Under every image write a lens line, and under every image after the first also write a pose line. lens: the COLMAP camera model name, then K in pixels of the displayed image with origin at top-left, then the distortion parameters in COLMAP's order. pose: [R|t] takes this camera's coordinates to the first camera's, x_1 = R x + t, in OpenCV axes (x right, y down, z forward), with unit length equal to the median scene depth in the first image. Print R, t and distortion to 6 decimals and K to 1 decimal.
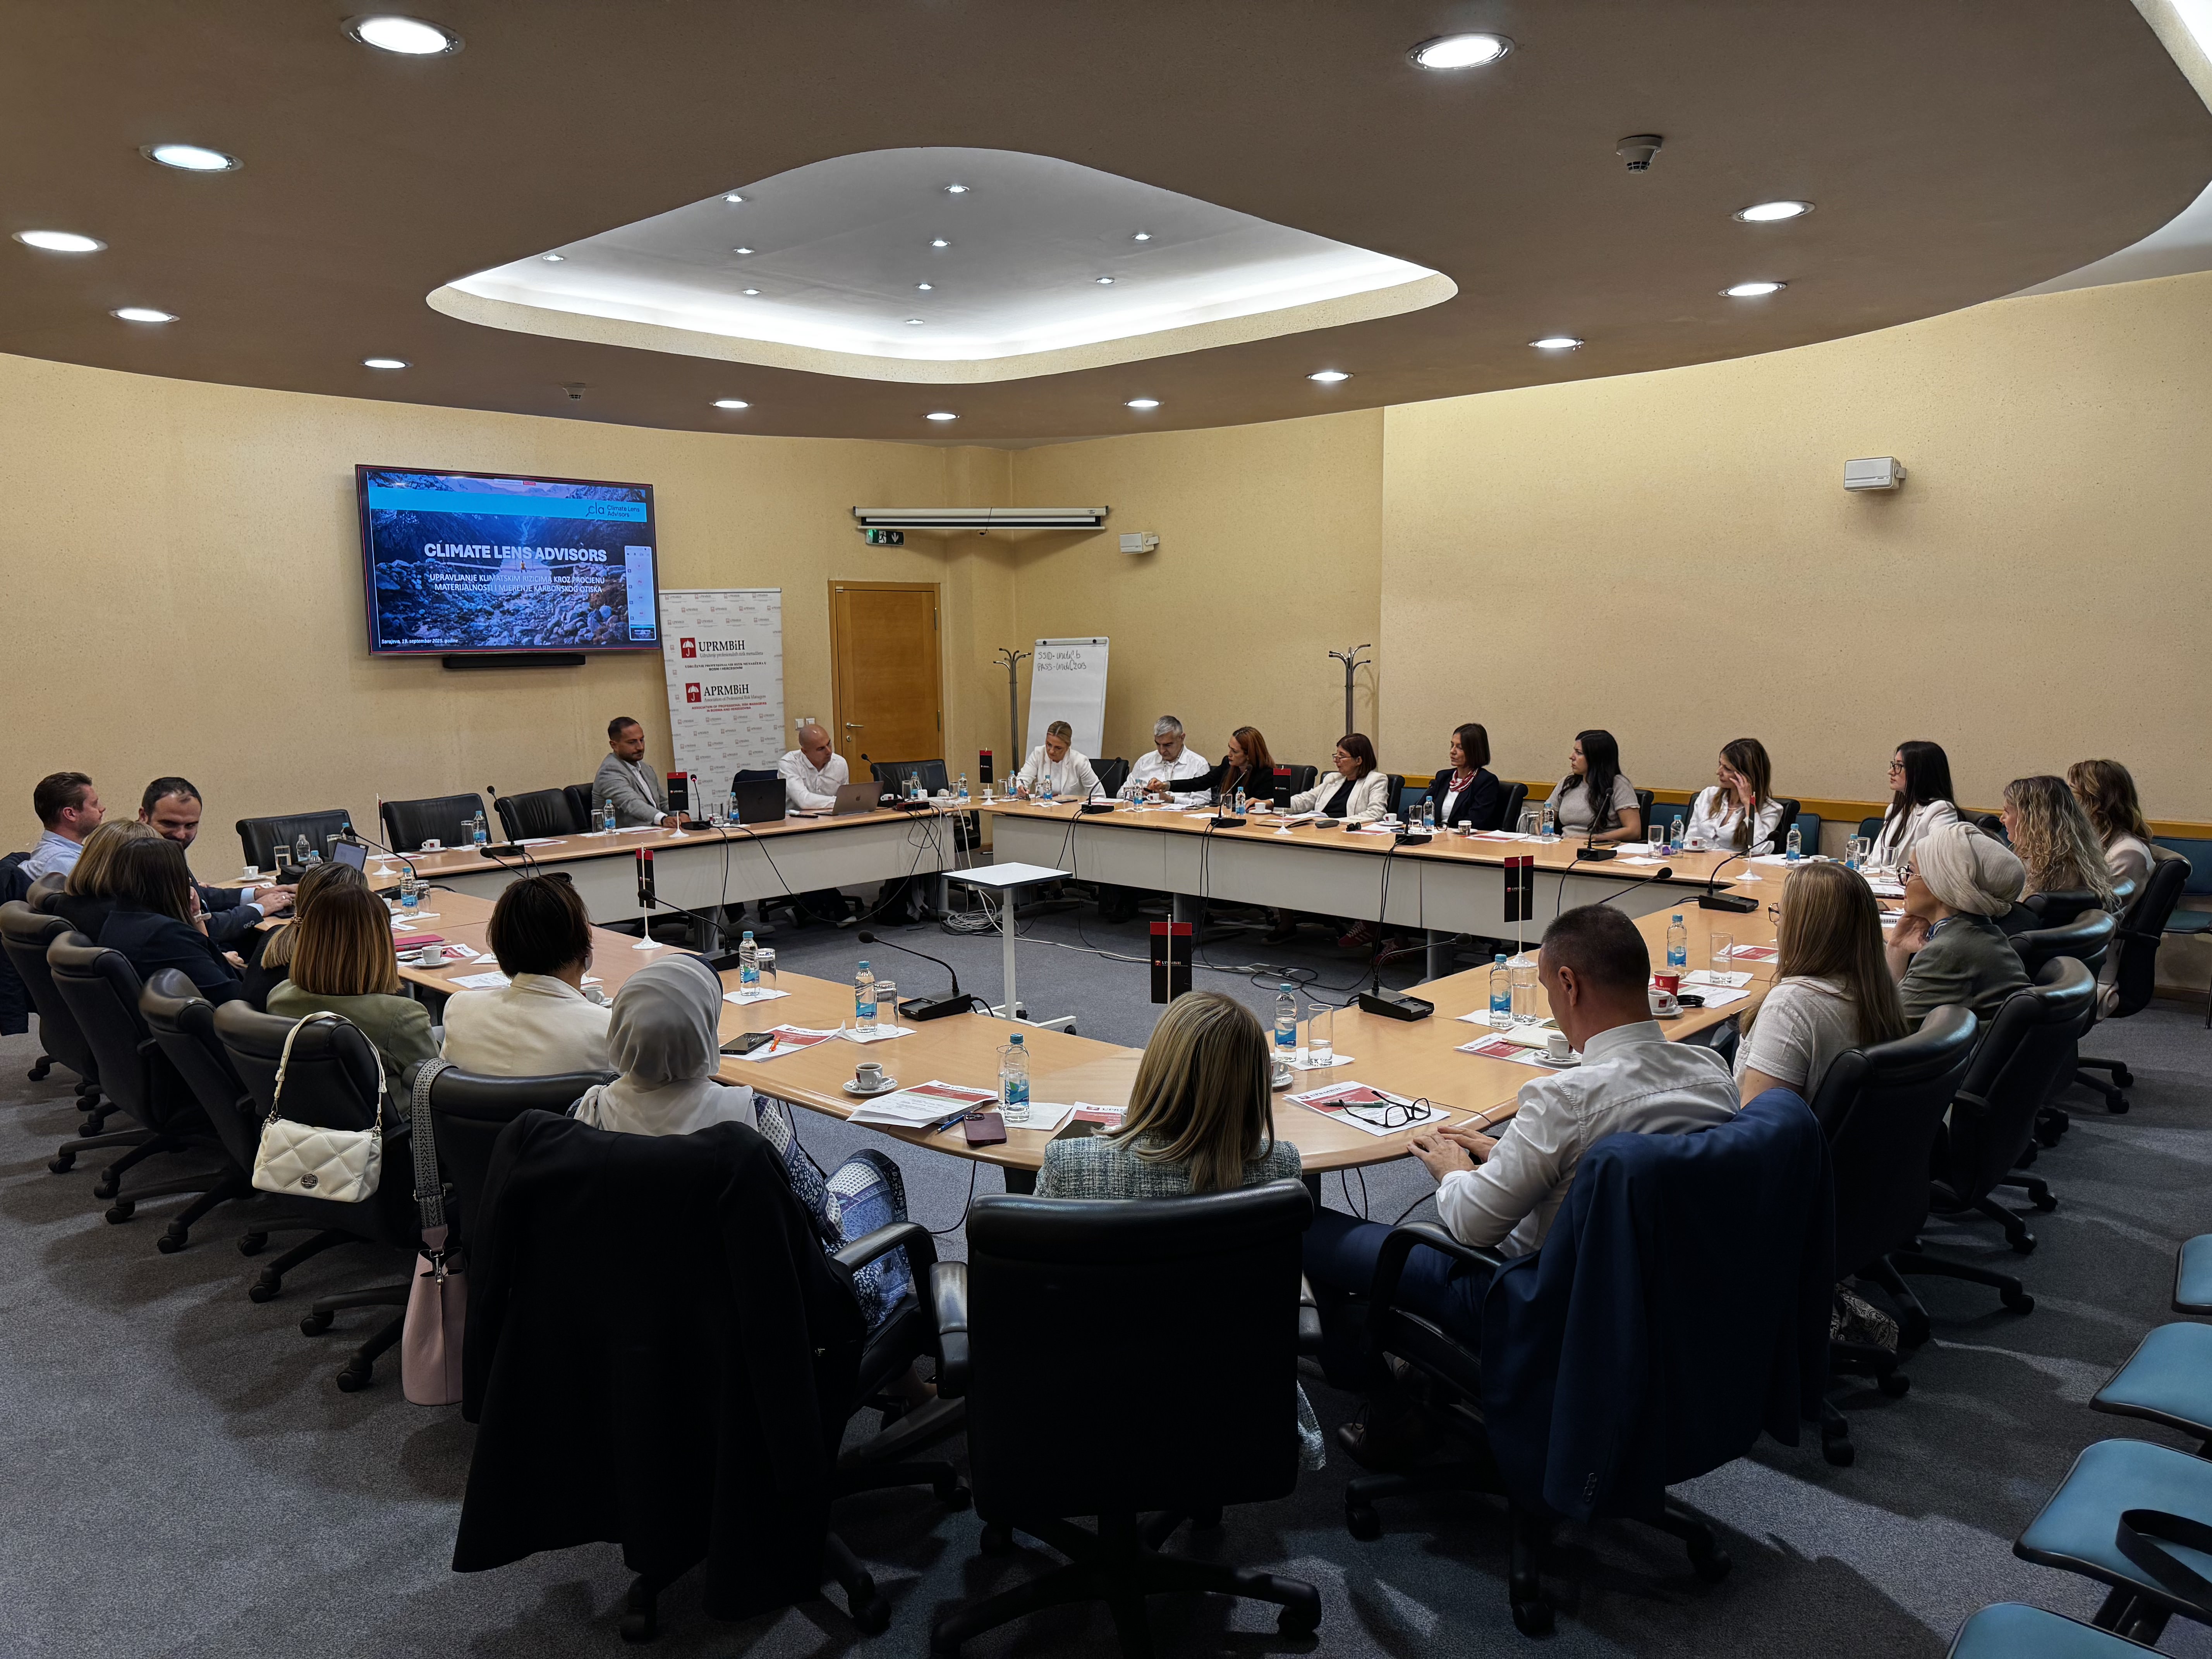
lens RADIAL K [[1551.8, 0, 1112.2], [0, 1551.8, 832.0], [0, 0, 1]] dist [0.065410, -0.068932]
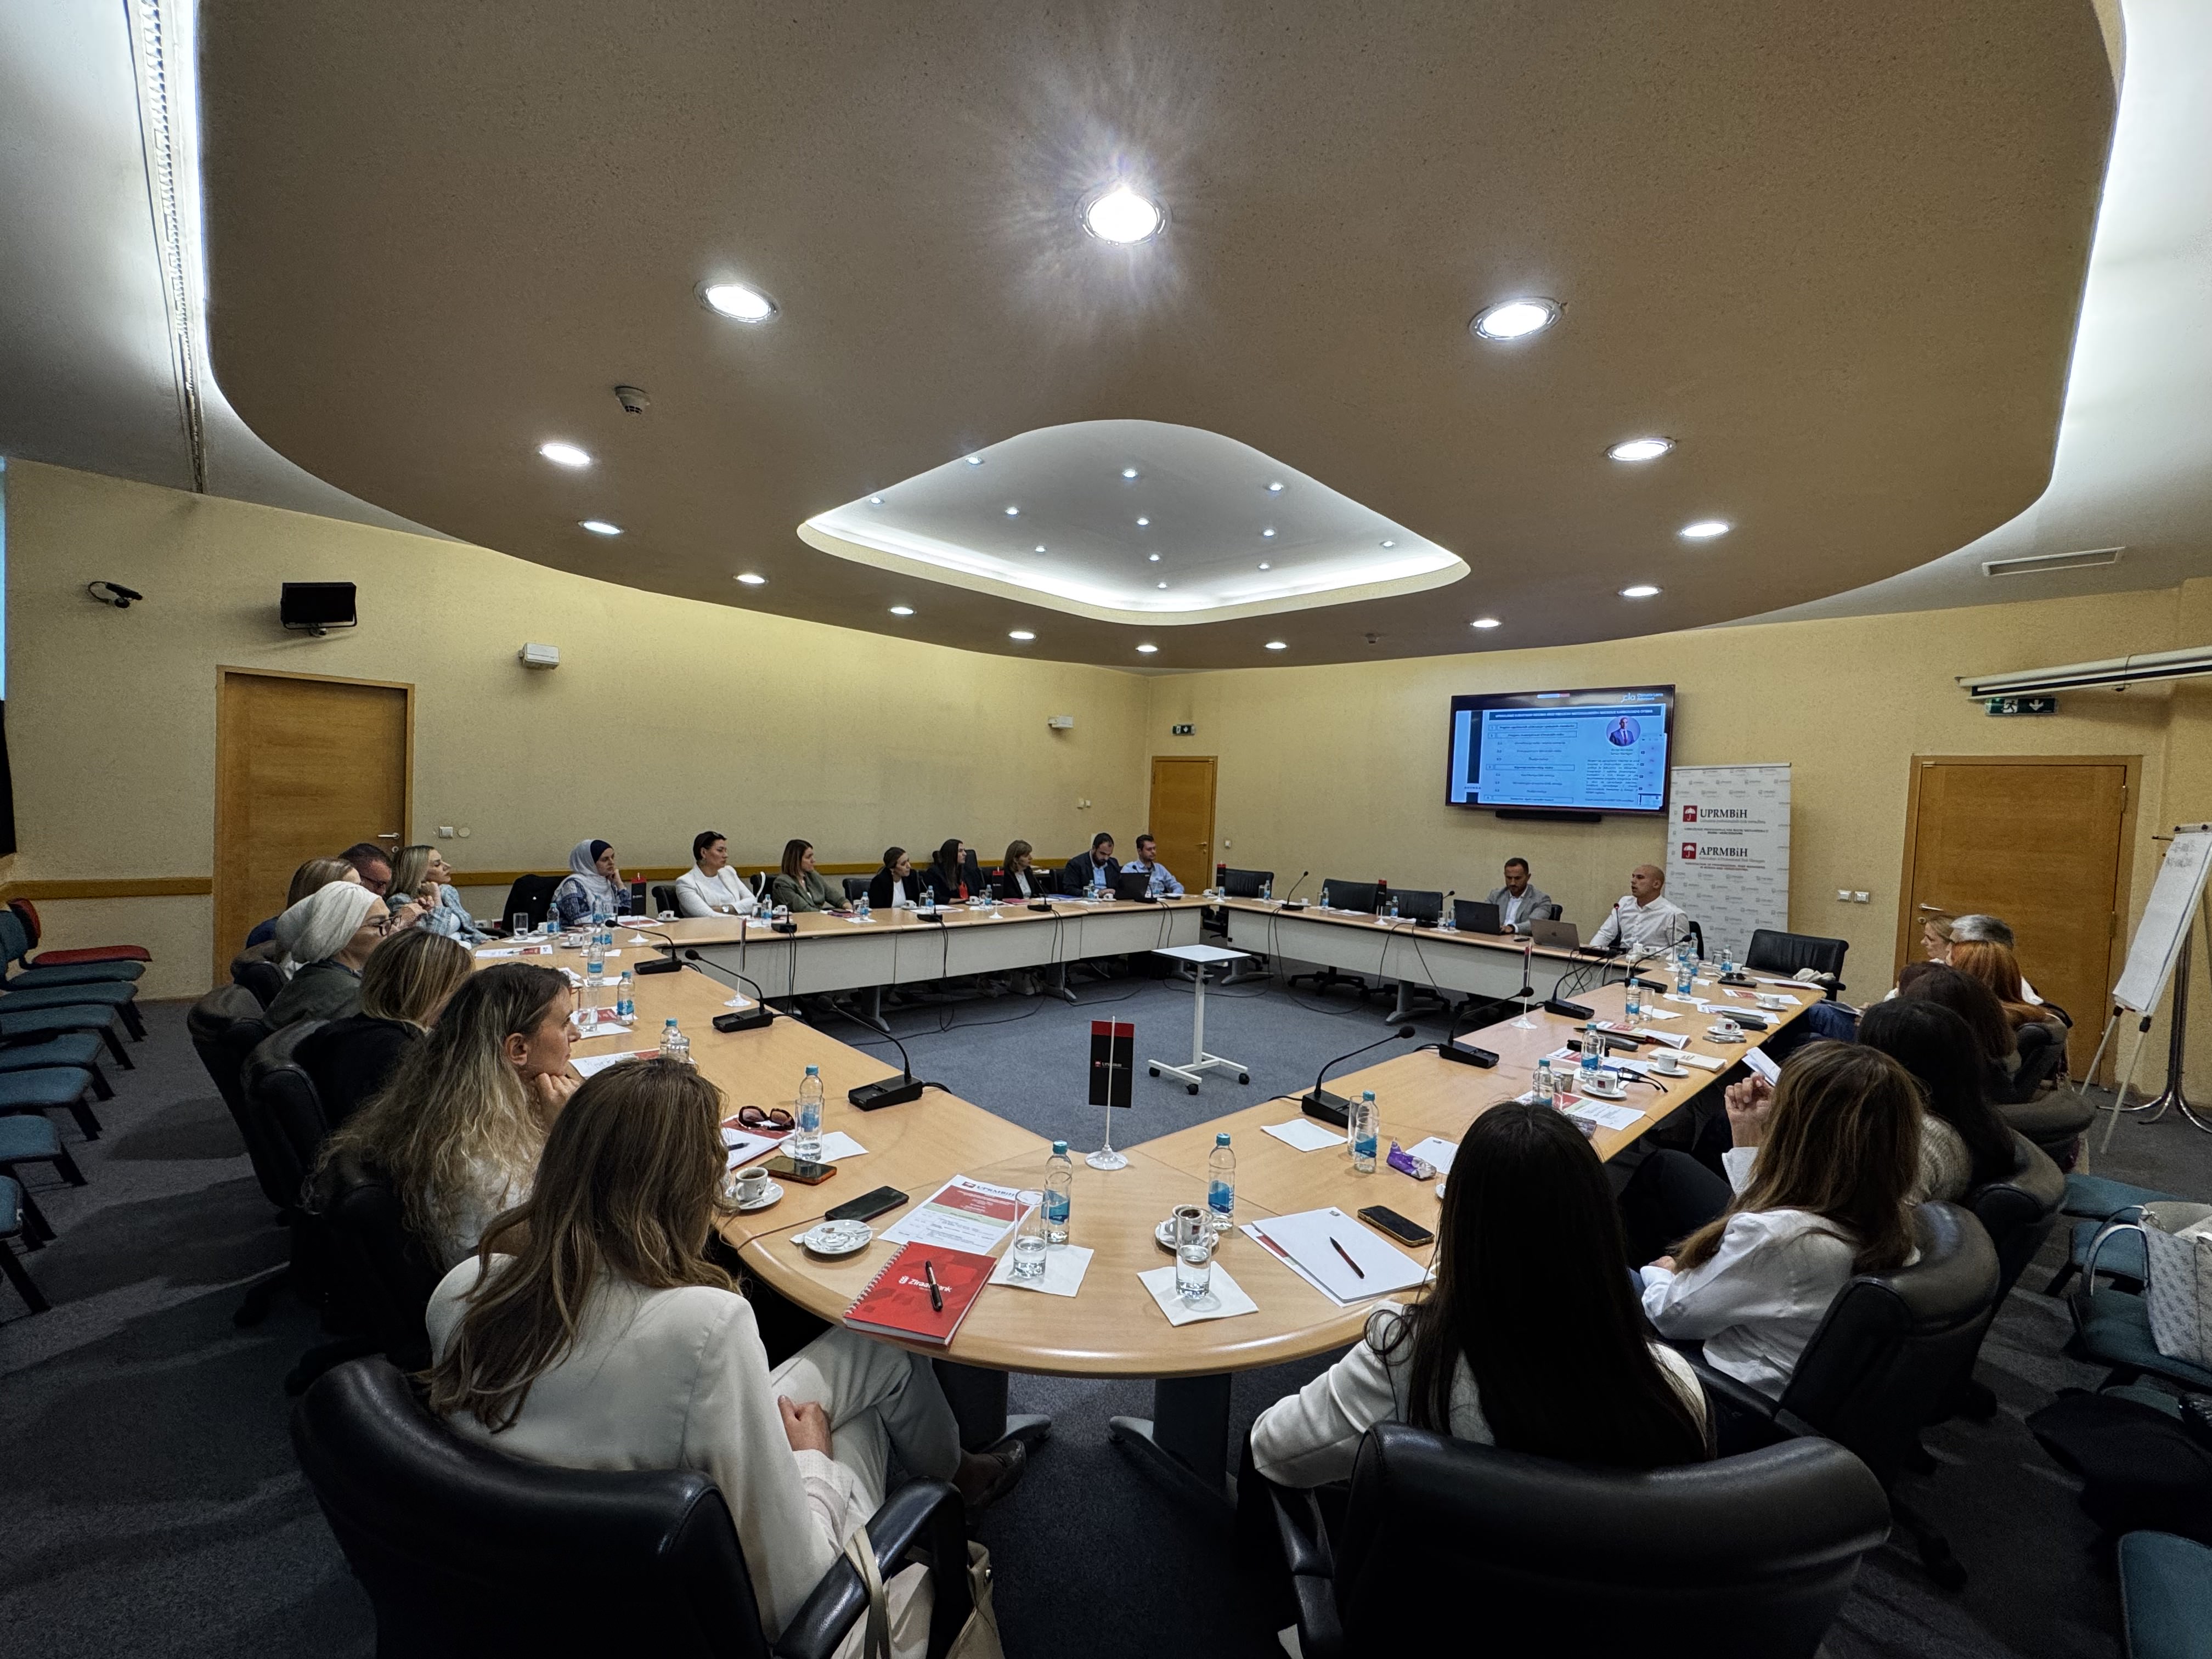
lens RADIAL K [[883.8, 0, 1105.2], [0, 883.8, 837.6], [0, 0, 1]] dist [0.003873, 0.001246]
pose [[-0.047868, 0.058672, -0.997129, 0.568241], [-0.168582, 0.983478, 0.065962, -0.090516], [0.984525, 0.171255, -0.037186, 0.767728]]
